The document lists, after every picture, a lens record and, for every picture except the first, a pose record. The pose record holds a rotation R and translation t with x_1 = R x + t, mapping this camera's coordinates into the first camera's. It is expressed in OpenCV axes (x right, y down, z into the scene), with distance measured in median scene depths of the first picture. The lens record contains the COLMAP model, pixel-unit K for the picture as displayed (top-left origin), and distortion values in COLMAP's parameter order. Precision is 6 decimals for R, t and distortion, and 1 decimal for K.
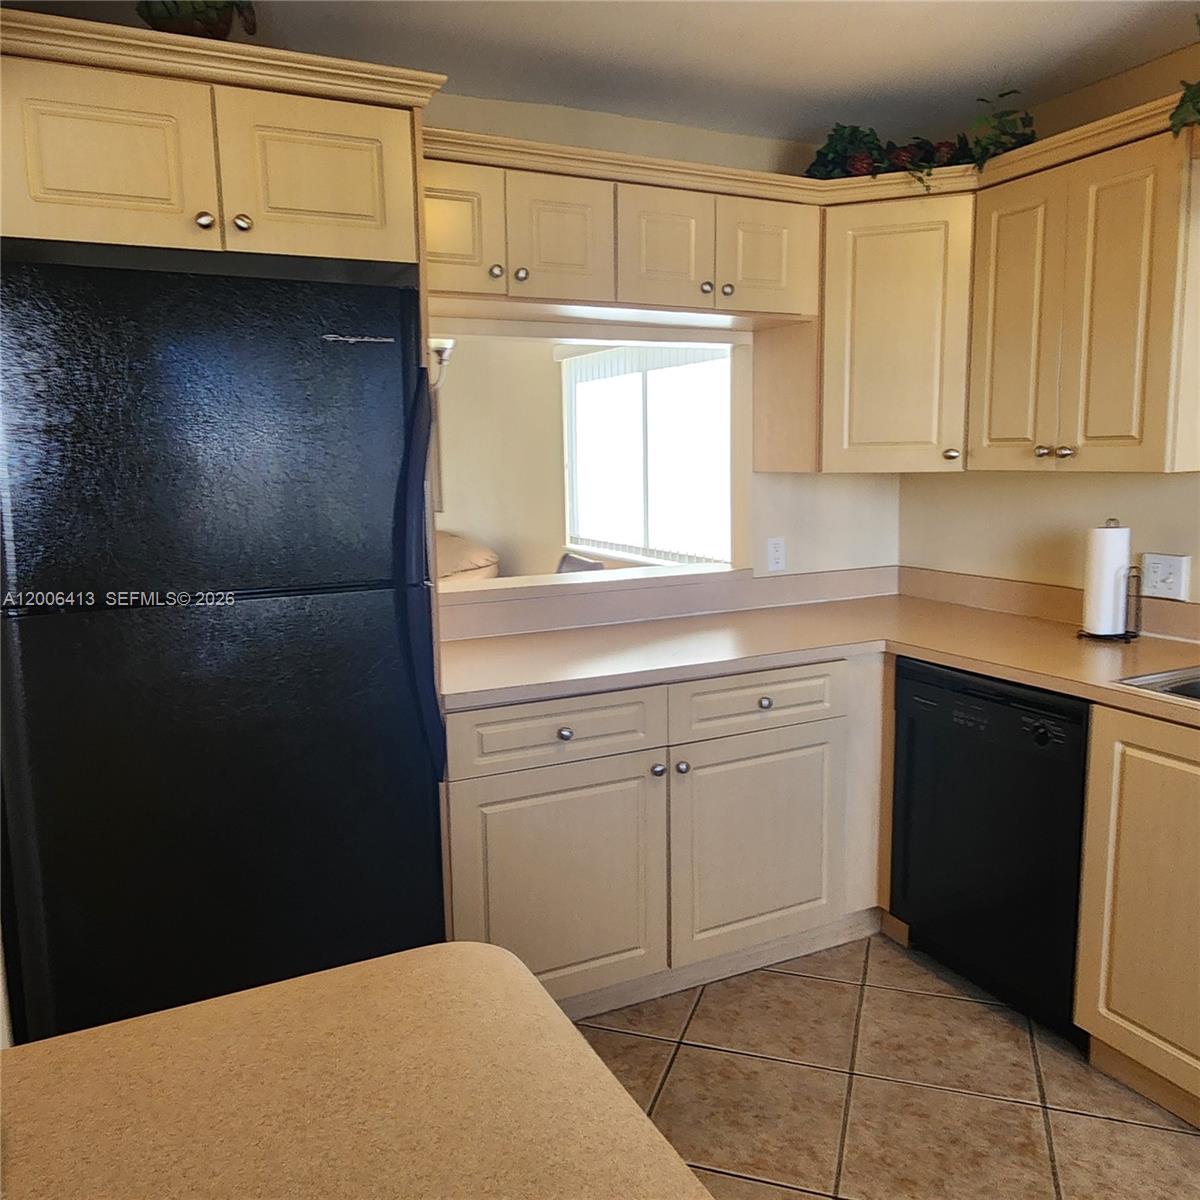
lens RADIAL K [[995.8, 0, 600.0], [0, 995.8, 600.0], [0, 0, 1]] dist [-0.004088, -0.002849]
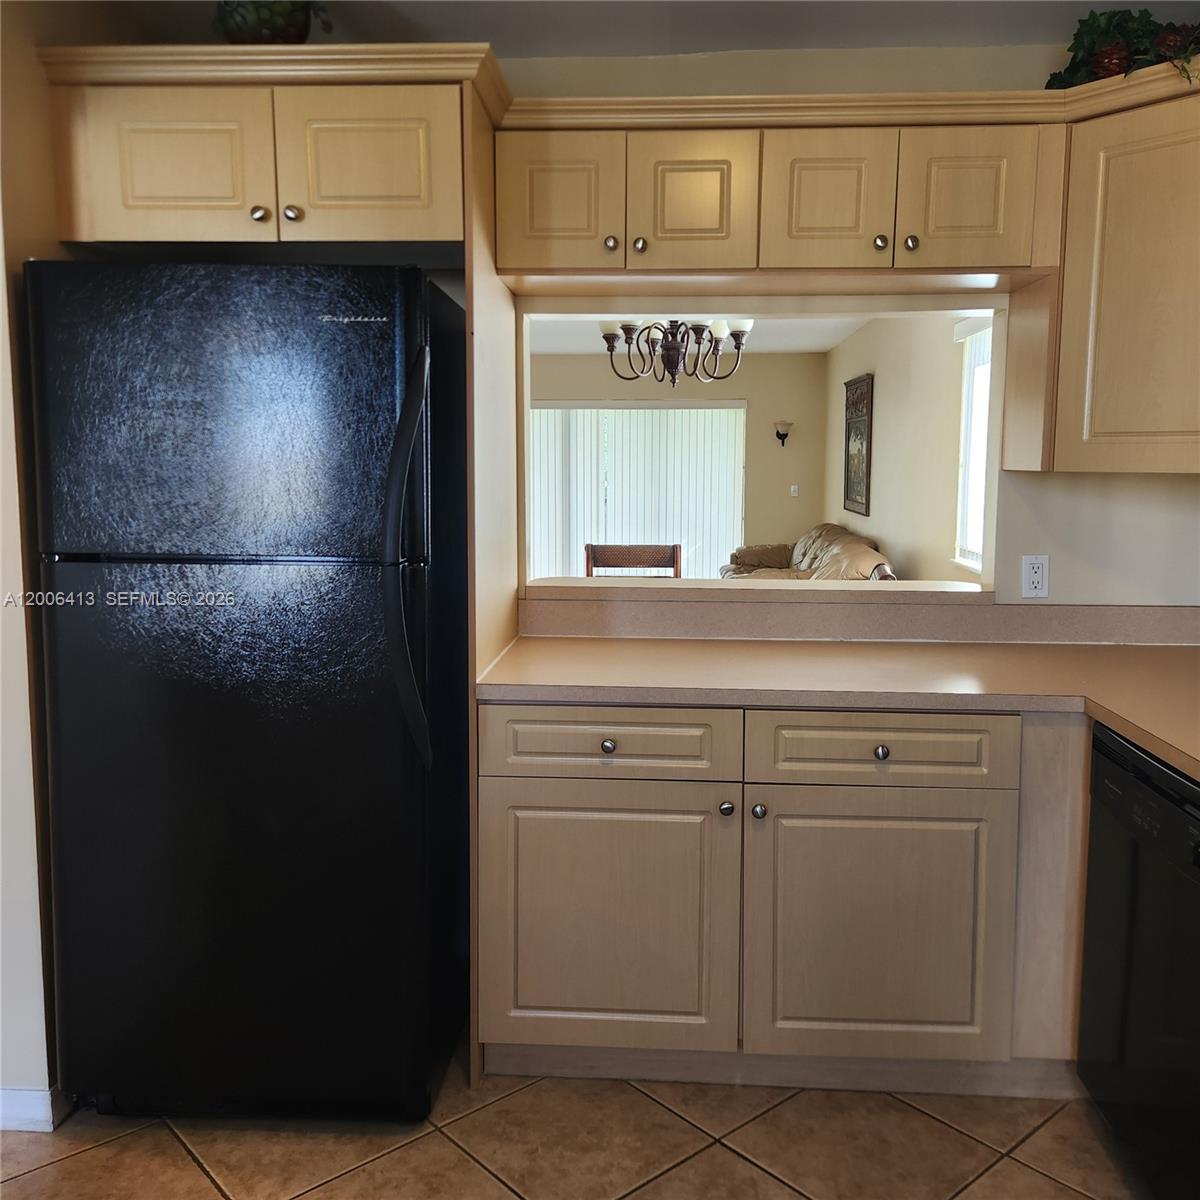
lens RADIAL K [[1079.4, 0, 601.7], [0, 1079.4, 575.9], [0, 0, 1]] dist [0.096052, -0.100487]
pose [[0.868813, 0.076009, -0.489271, 0.398003], [-0.092403, 0.995677, -0.009402, -0.009320], [0.486441, 0.053378, 0.872081, 0.119438]]
